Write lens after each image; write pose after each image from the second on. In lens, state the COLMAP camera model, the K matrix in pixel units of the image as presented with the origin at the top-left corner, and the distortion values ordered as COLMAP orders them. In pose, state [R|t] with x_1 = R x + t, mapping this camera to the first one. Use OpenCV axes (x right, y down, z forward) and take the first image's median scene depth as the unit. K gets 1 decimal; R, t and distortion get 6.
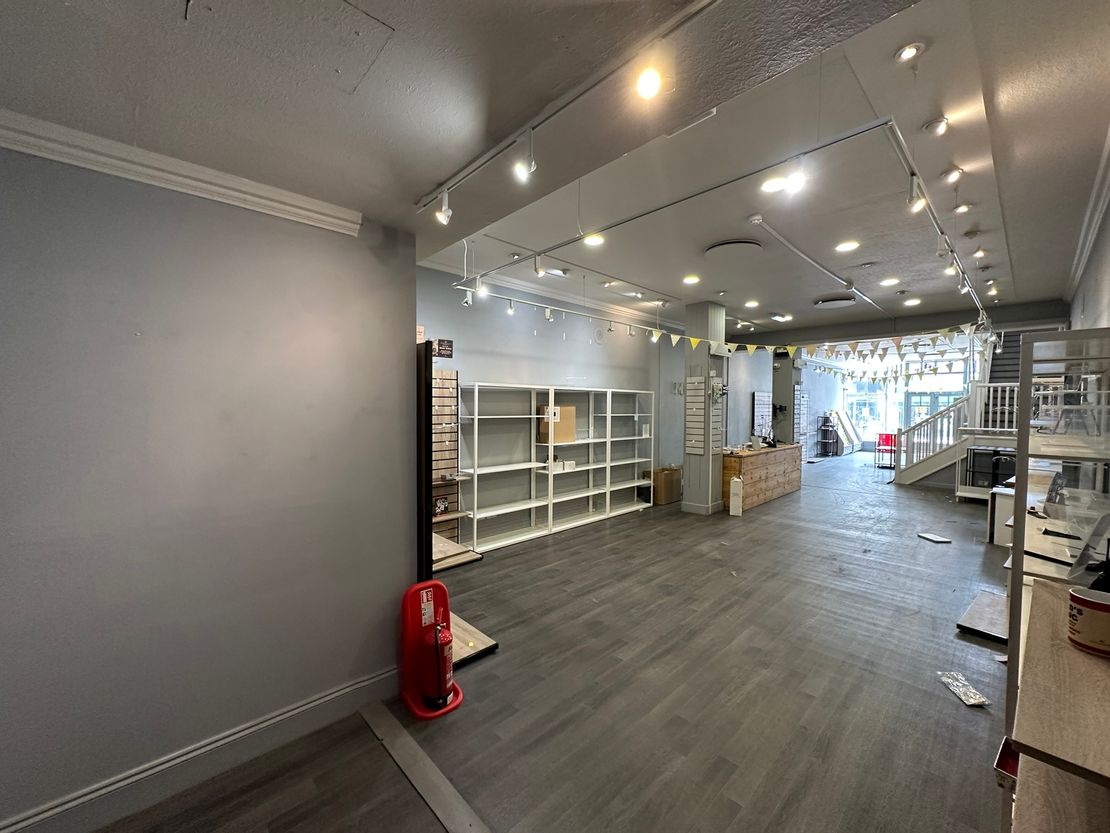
lens RADIAL K [[444.1, 0, 555.6], [0, 444.1, 419.5], [0, 0, 1]] dist [-0.003623, -0.000253]
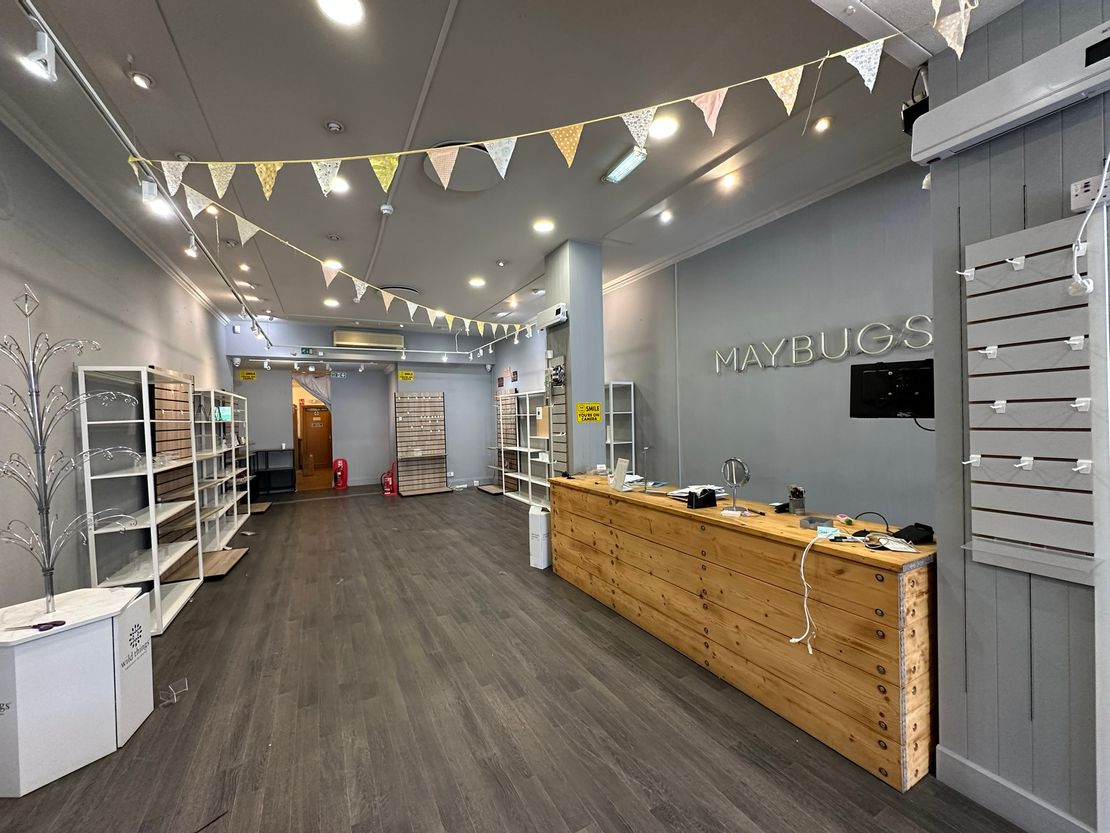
lens RADIAL K [[444.1, 0, 555.6], [0, 444.1, 419.5], [0, 0, 1]] dist [-0.003623, -0.000253]
pose [[-0.268870, 0.008441, -0.963140, 0.718293], [-0.012686, 0.999844, 0.012304, -0.005428], [0.963093, 0.015526, -0.268721, 0.836718]]
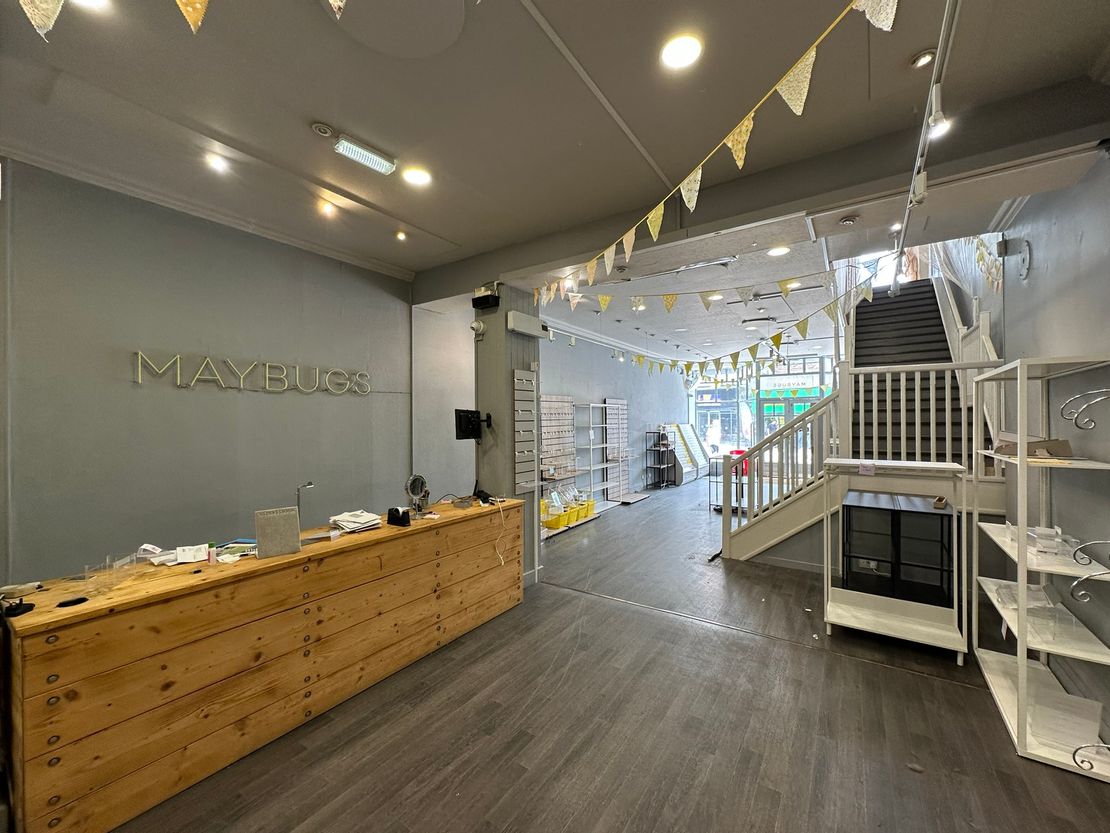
lens RADIAL K [[444.1, 0, 555.6], [0, 444.1, 419.5], [0, 0, 1]] dist [-0.003623, -0.000253]
pose [[0.977261, -0.012380, 0.211678, 0.463827], [0.020416, 0.999150, -0.035820, -0.007536], [-0.211055, 0.039327, 0.976683, 0.522798]]
